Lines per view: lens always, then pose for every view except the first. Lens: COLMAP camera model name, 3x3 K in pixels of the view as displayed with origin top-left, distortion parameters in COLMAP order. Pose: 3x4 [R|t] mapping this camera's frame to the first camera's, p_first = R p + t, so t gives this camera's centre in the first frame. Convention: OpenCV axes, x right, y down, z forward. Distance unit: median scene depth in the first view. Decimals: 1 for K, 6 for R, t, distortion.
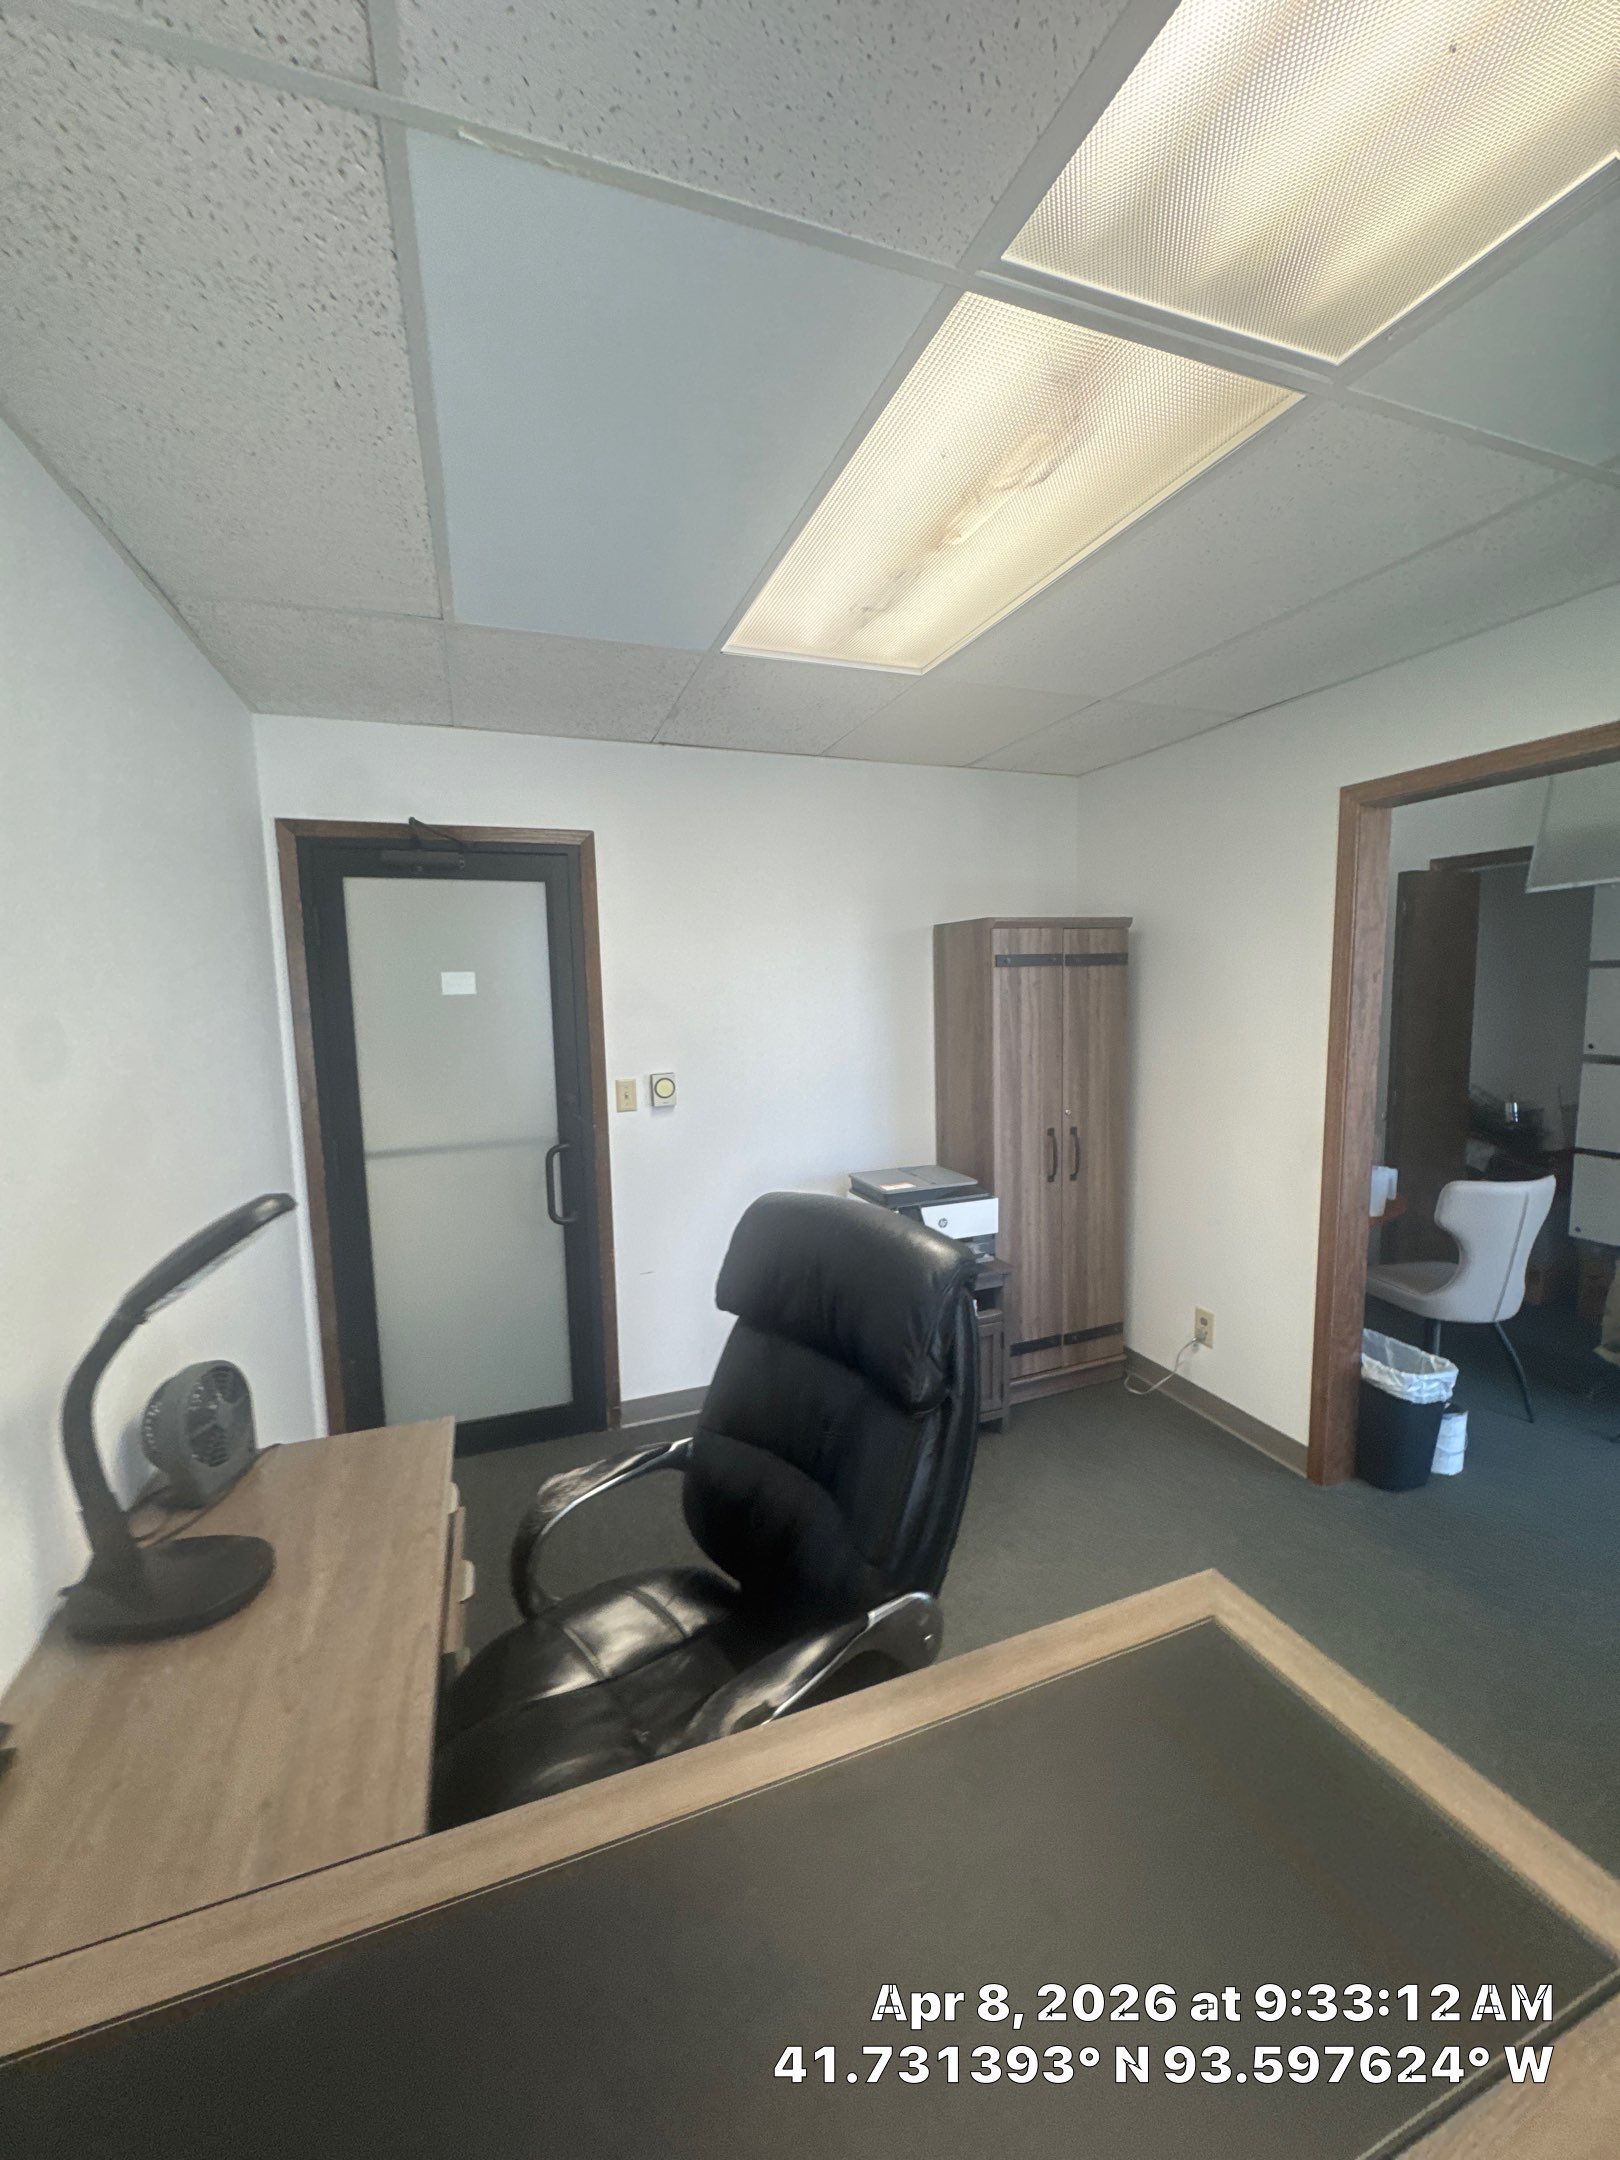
lens RADIAL K [[858.8, 0, 813.2], [0, 858.8, 1082.5], [0, 0, 1]] dist [0.000720, -0.000068]
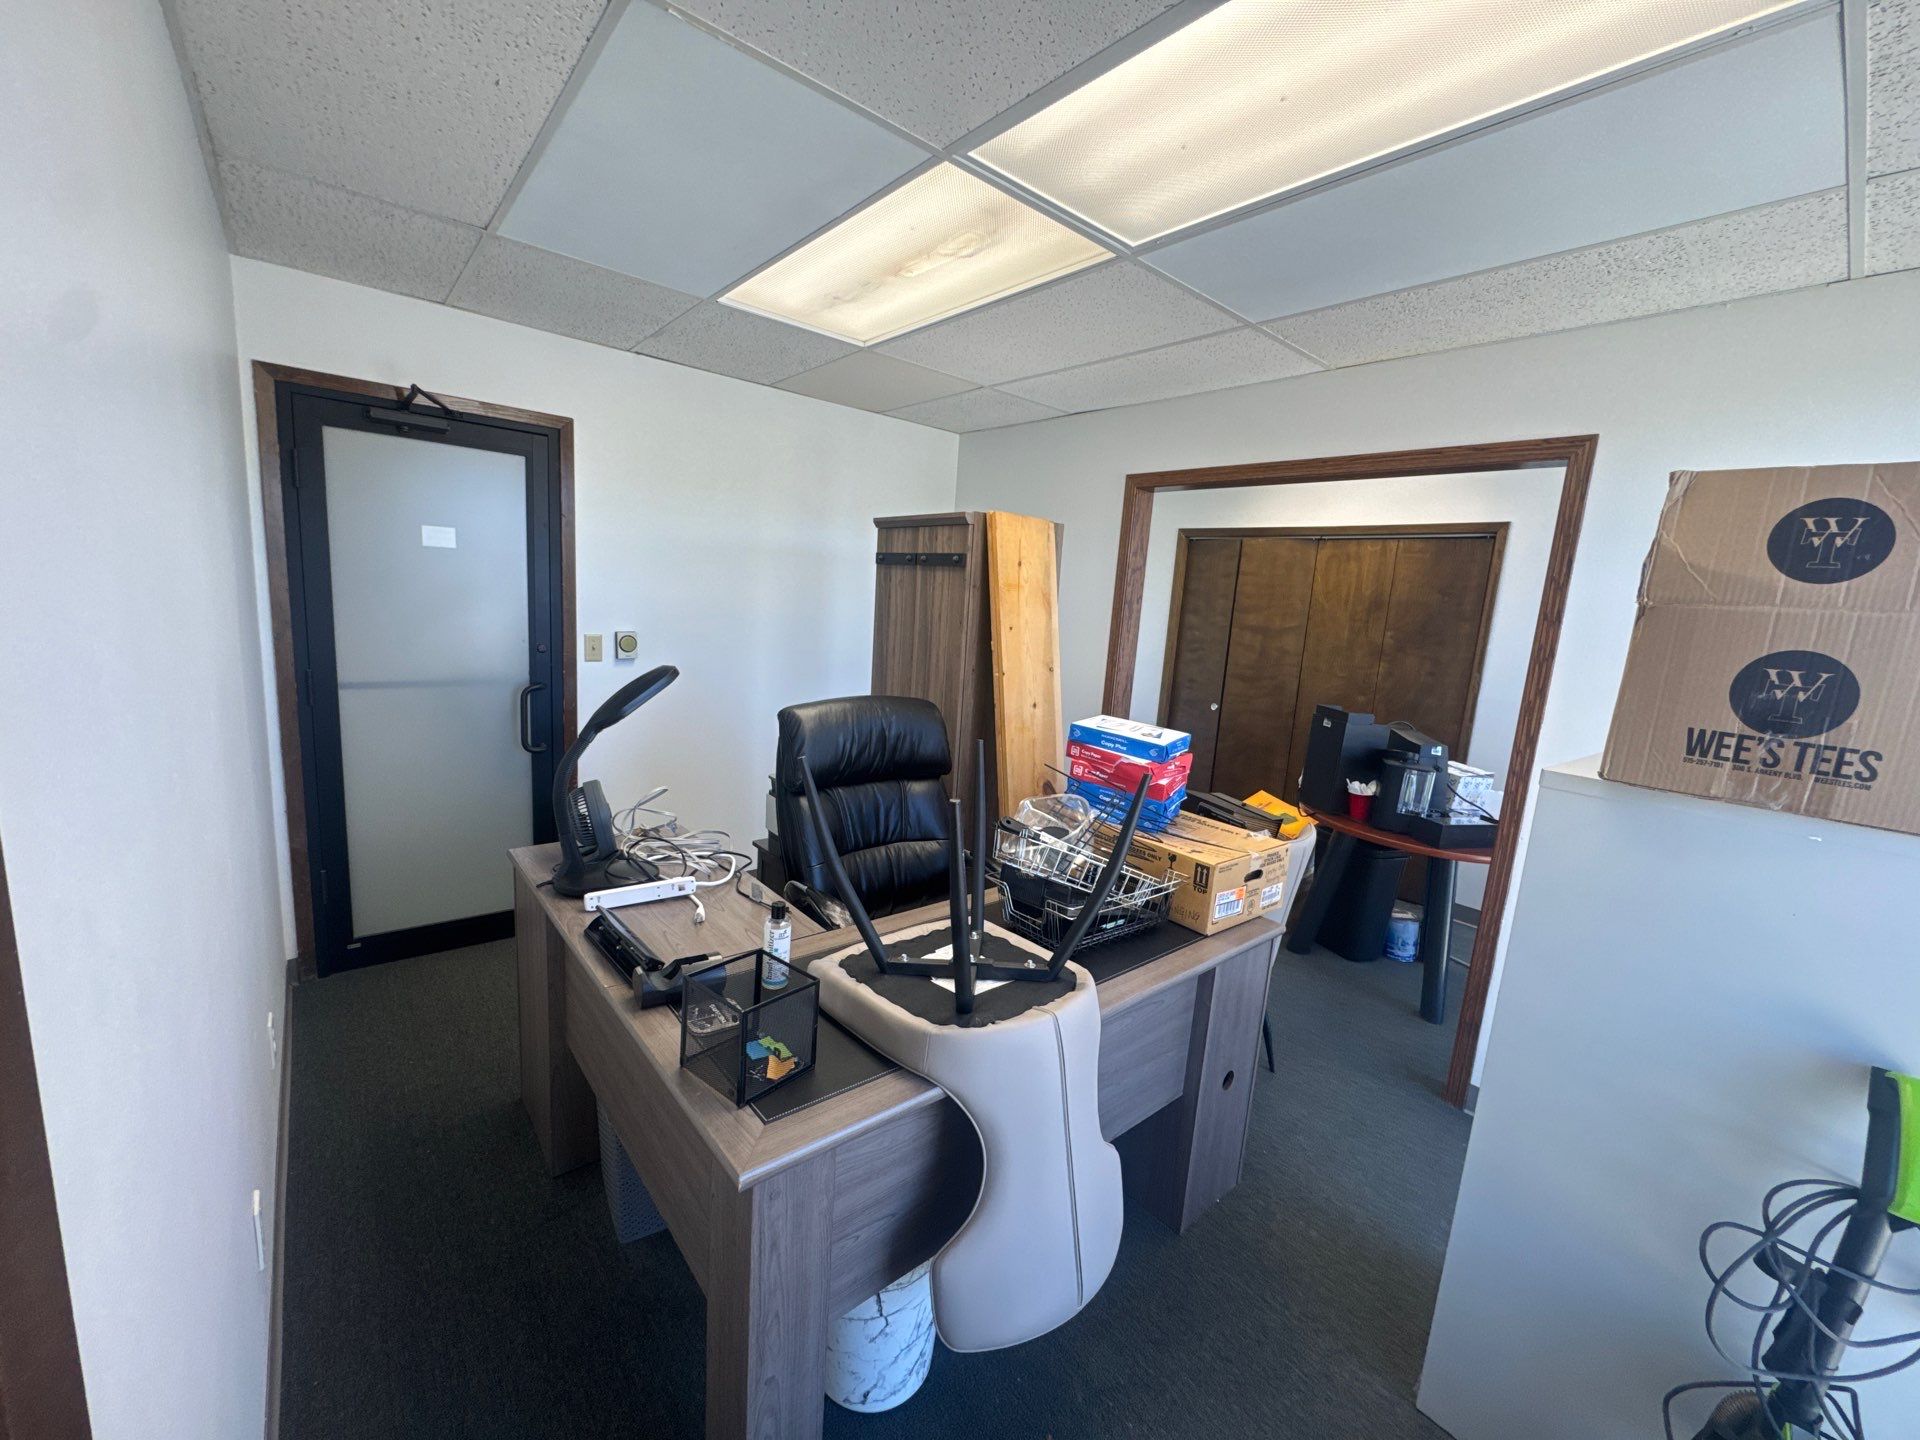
lens RADIAL K [[762.1, 0, 961.4], [0, 762.1, 726.7], [0, 0, 1]] dist [-0.001335, -0.000450]
pose [[0.939634, 0.030231, 0.340844, -0.095063], [-0.053094, 0.996907, 0.057946, 0.036296], [-0.338038, -0.072545, 0.938332, -0.176280]]
